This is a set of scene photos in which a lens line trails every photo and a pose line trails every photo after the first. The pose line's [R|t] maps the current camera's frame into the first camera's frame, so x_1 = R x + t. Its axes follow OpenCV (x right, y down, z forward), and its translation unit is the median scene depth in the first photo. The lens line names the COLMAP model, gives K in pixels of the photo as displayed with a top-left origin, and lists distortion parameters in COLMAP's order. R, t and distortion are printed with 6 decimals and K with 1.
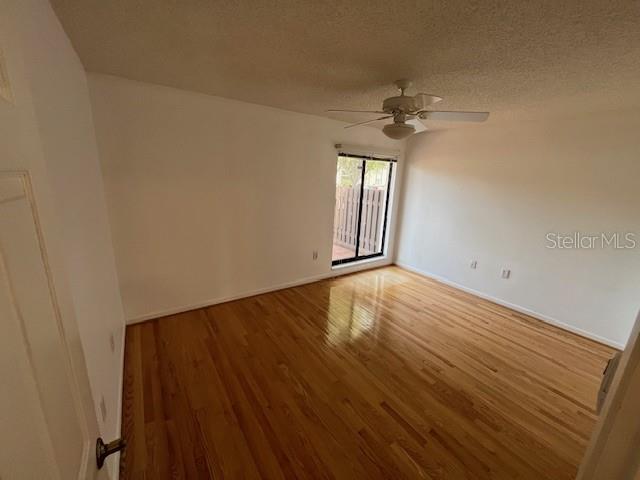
lens RADIAL K [[257.5, 0, 319.5], [0, 257.5, 240.6], [0, 0, 1]] dist [0.002080, 0.000155]
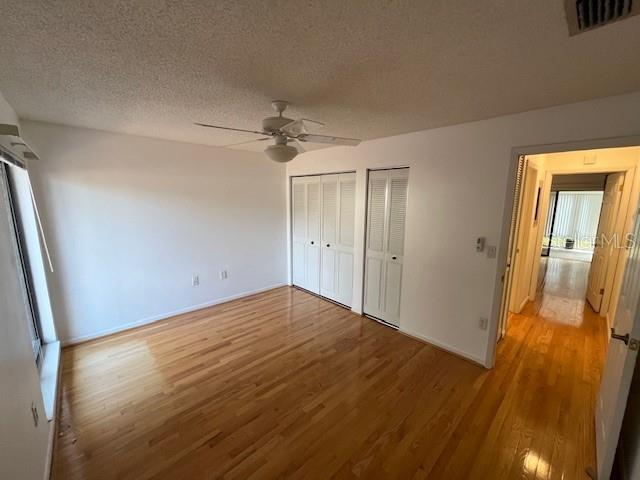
lens RADIAL K [[257.5, 0, 318.9], [0, 257.5, 237.2], [0, 0, 1]] dist [0.002080, 0.000155]
pose [[-0.150235, -0.198473, 0.968524, -0.489058], [0.232251, 0.945142, 0.229708, -0.223686], [-0.960983, 0.259450, -0.095898, 0.706670]]
